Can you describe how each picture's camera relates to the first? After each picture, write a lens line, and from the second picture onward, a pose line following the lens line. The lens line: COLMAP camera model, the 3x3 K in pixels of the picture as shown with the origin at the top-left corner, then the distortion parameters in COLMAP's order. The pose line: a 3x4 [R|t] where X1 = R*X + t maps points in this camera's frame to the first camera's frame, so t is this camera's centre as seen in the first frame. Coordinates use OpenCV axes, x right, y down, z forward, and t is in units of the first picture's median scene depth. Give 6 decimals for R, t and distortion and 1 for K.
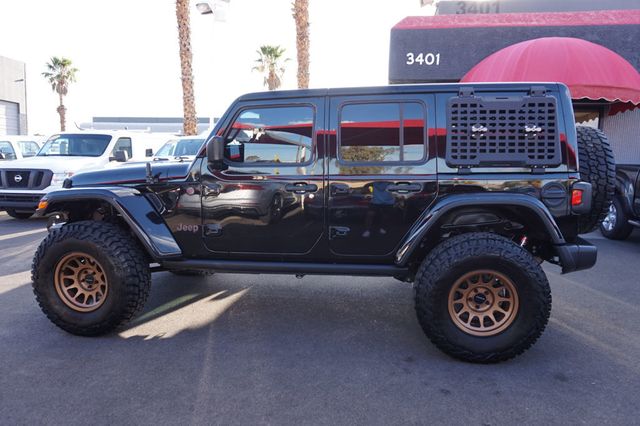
lens RADIAL K [[451.8, 0, 320.0], [0, 451.8, 213.0], [0, 0, 1]] dist [0.002764, 0.001512]
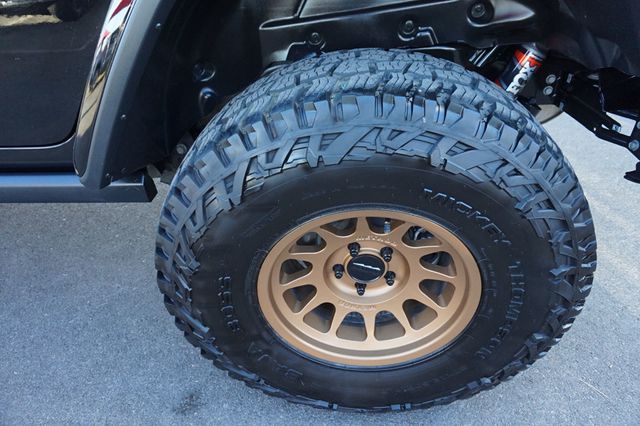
lens RADIAL K [[451.8, 0, 320.0], [0, 451.8, 213.0], [0, 0, 1]] dist [0.002764, 0.001512]
pose [[0.996995, -0.065731, 0.040990, 0.311322], [0.040261, 0.891746, 0.450741, 0.008317], [-0.066180, -0.447737, 0.891713, 0.735658]]
